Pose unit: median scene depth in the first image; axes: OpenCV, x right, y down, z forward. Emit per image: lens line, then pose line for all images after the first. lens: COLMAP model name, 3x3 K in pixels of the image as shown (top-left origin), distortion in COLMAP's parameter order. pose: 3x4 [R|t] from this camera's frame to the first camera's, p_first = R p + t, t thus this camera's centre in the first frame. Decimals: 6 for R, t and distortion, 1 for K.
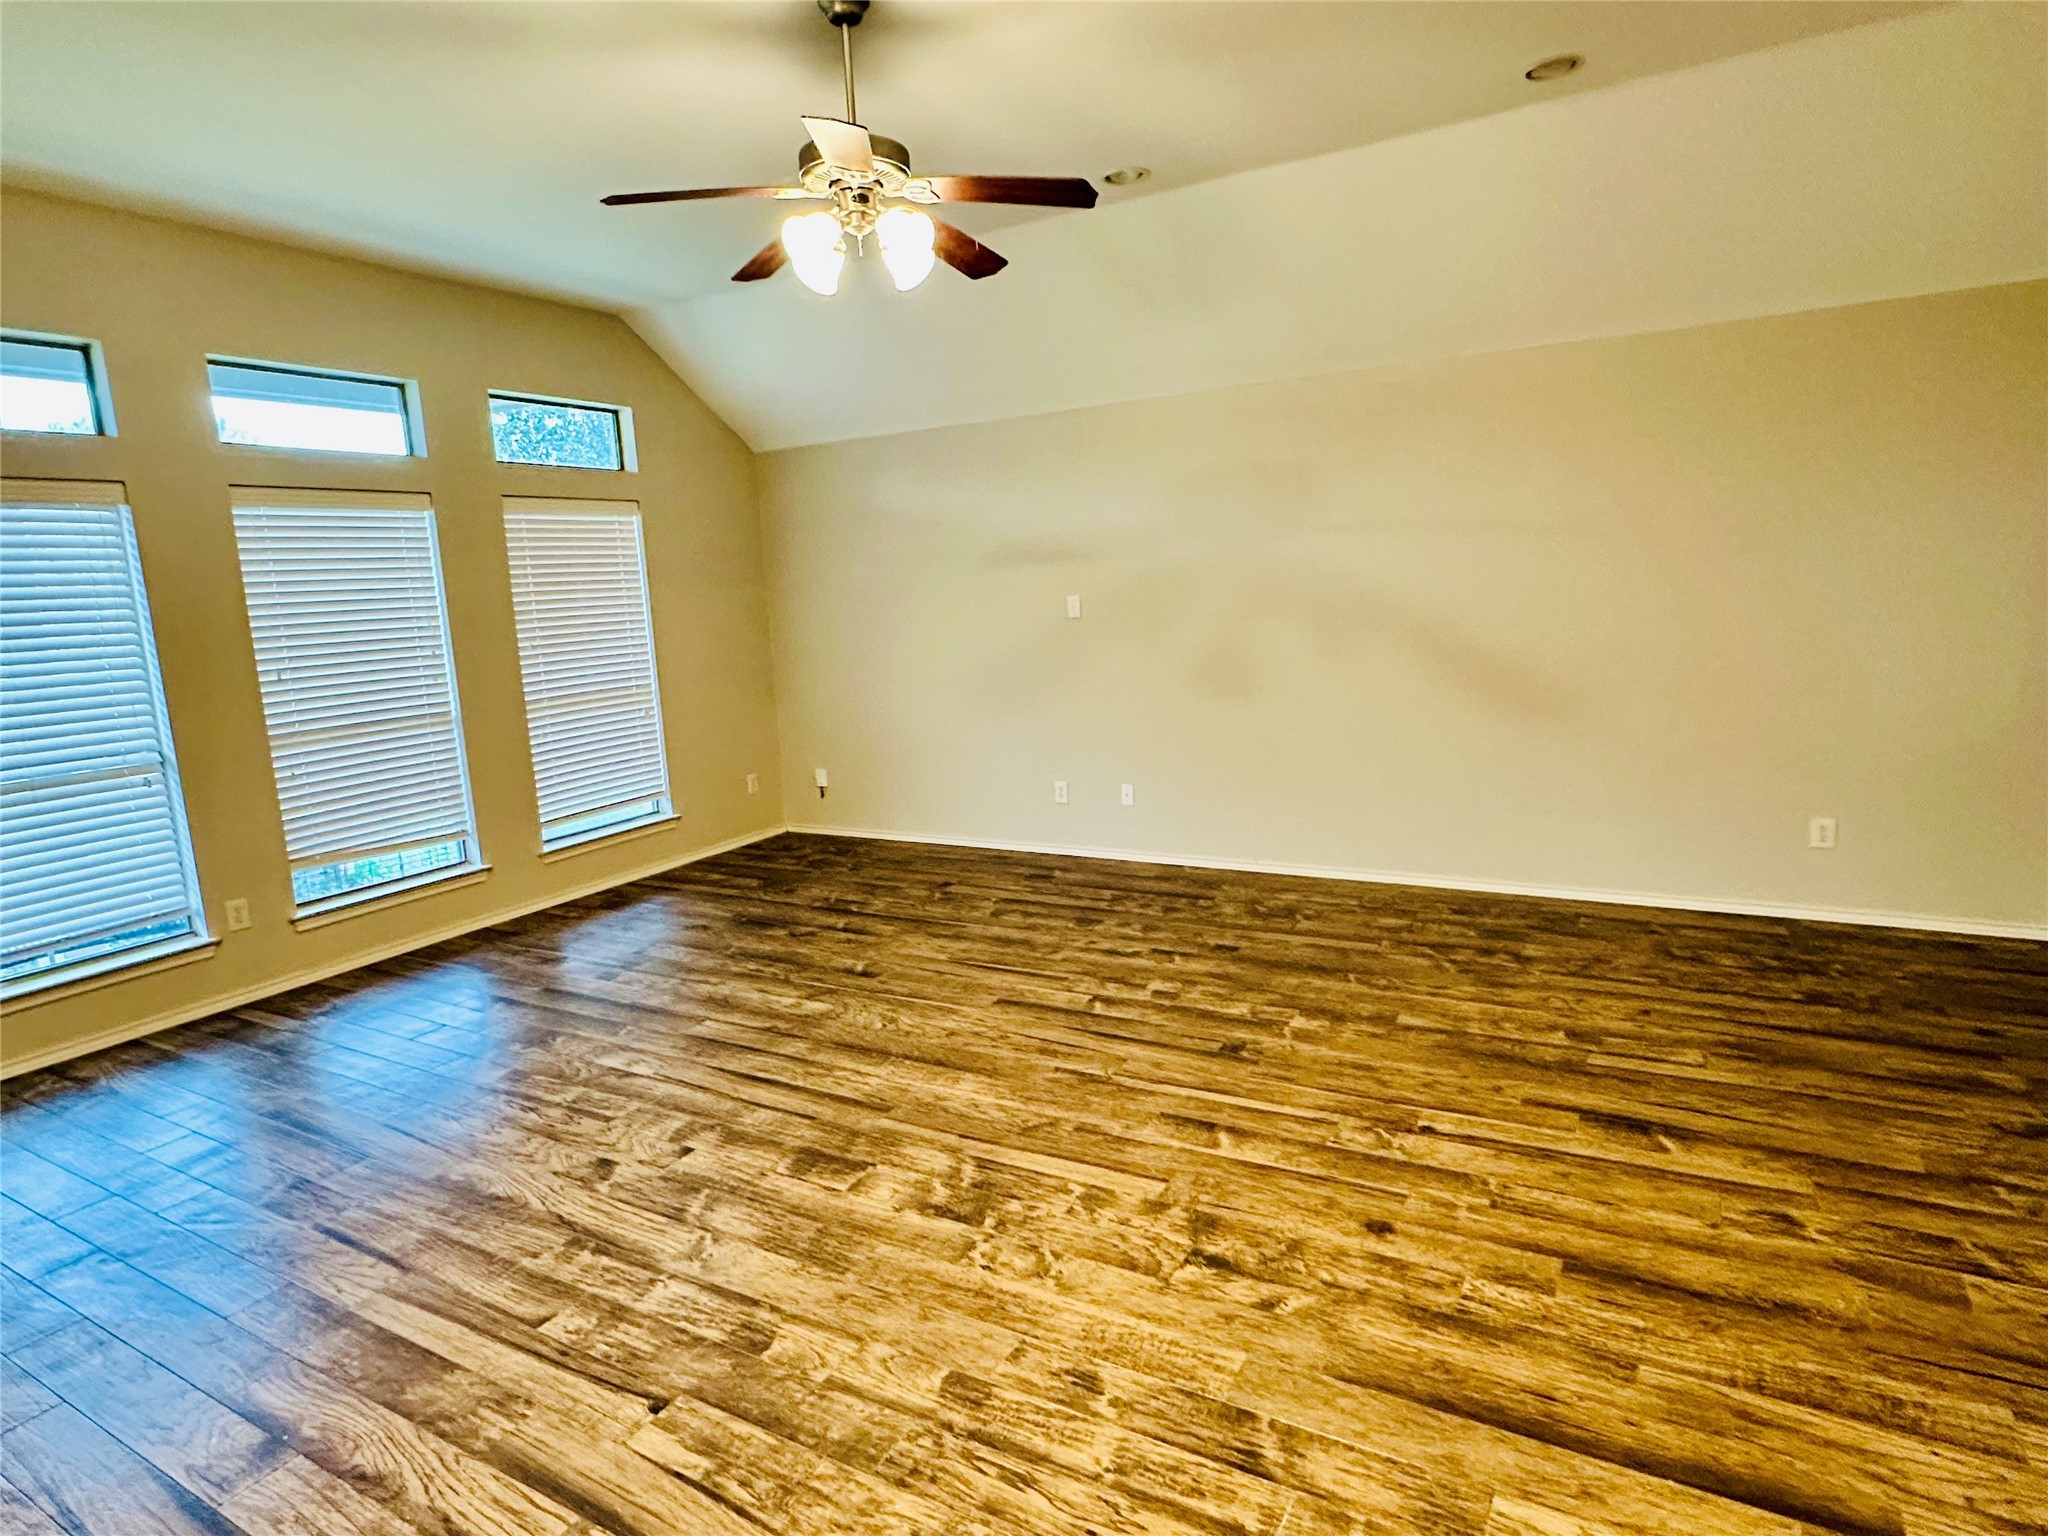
lens RADIAL K [[1136.2, 0, 1023.1], [0, 1136.2, 775.5], [0, 0, 1]] dist [-0.005712, 0.002256]
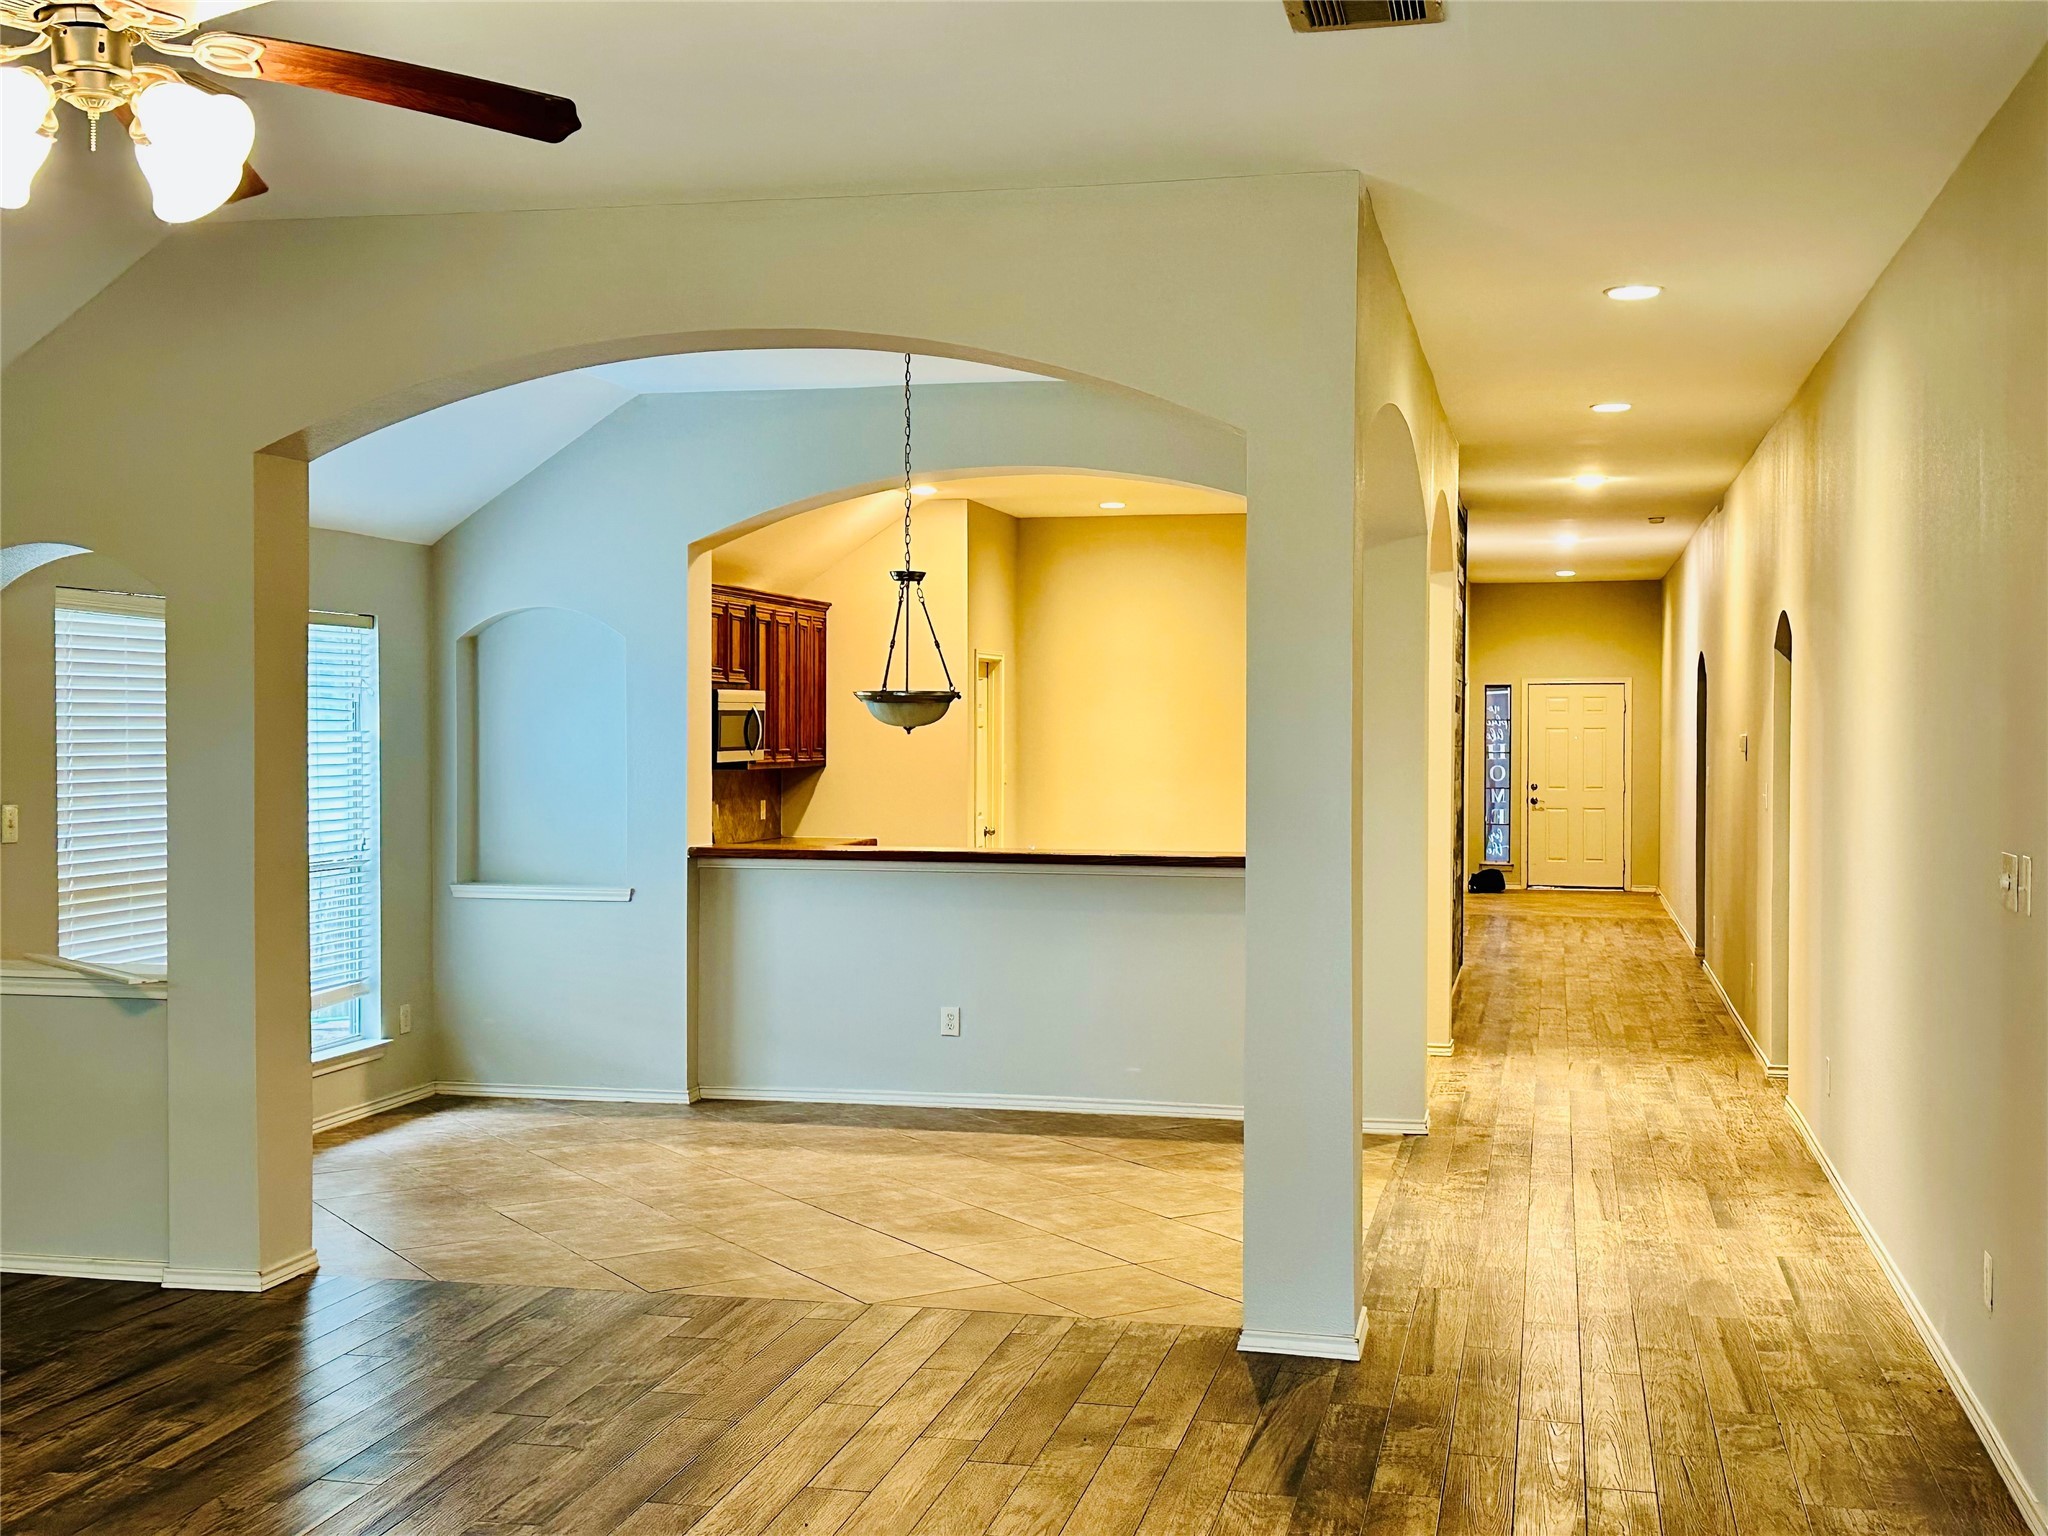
lens RADIAL K [[2276.3, 0, 1024.0], [0, 2276.3, 768.0], [0, 0, 1]] dist [0.148840, -0.275944]
pose [[-0.291887, 0.027418, 0.956060, -1.069952], [0.170233, 0.985118, 0.023721, -0.126408], [-0.941182, 0.169676, -0.292210, 0.824771]]
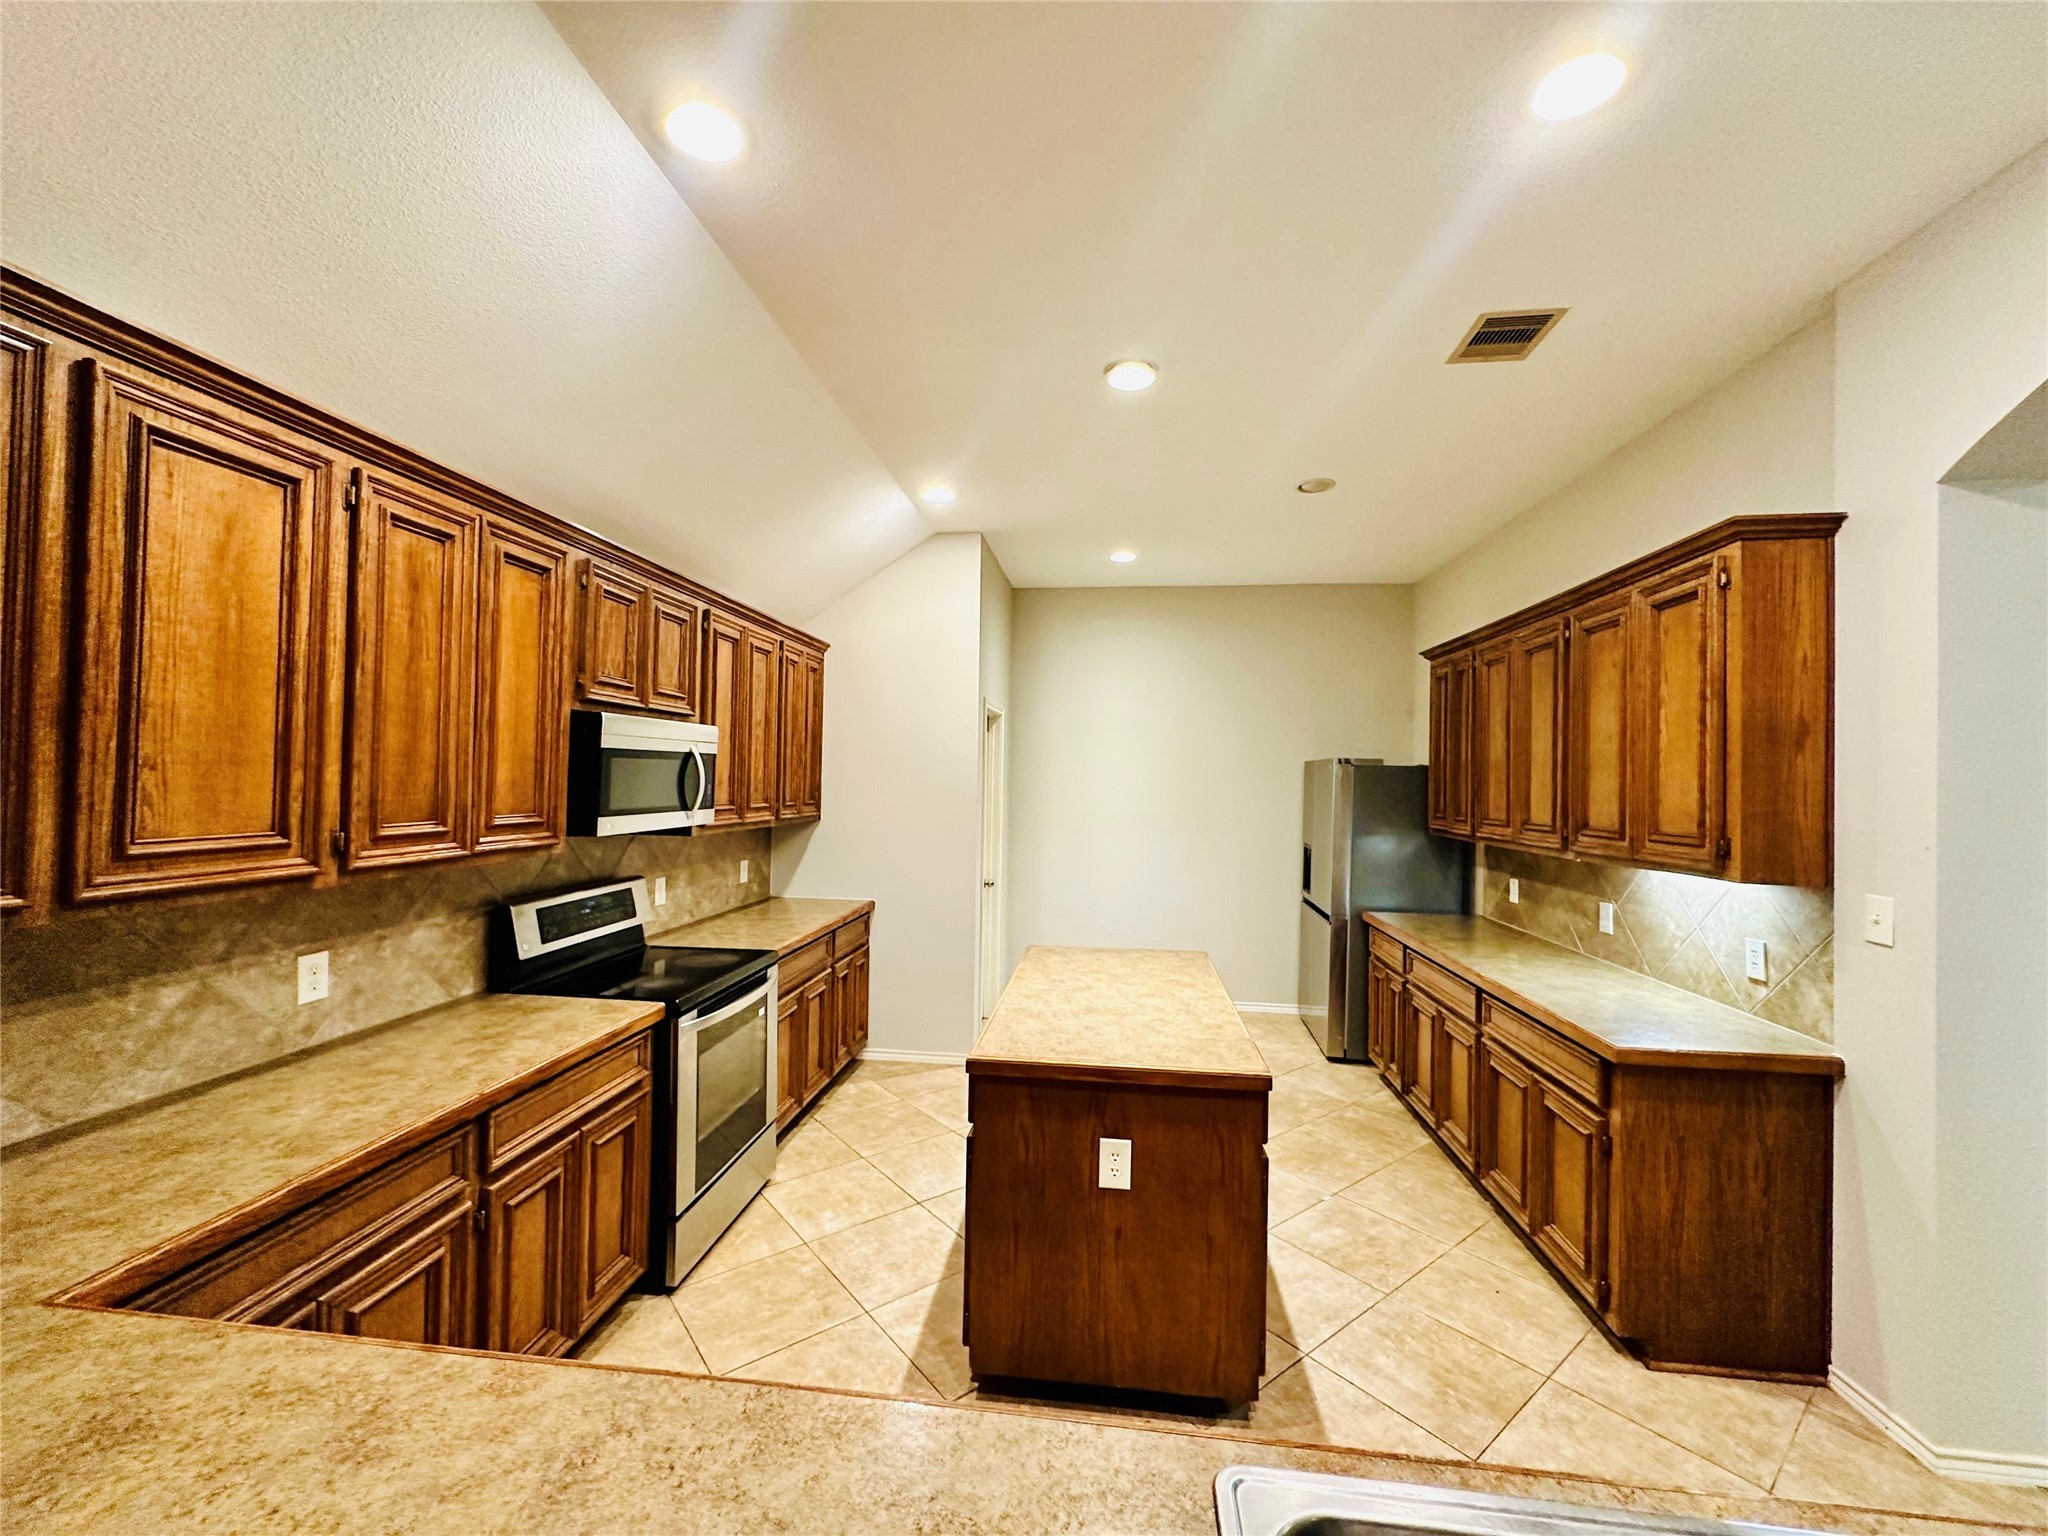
lens RADIAL K [[823.2, 0, 1023.1], [0, 823.2, 763.6], [0, 0, 1]] dist [-0.003191, -0.000120]
pose [[-0.390815, 0.054335, 0.918864, 1.618984], [0.152508, 0.988281, 0.006426, -0.143679], [-0.907747, 0.142645, -0.394522, 0.168069]]
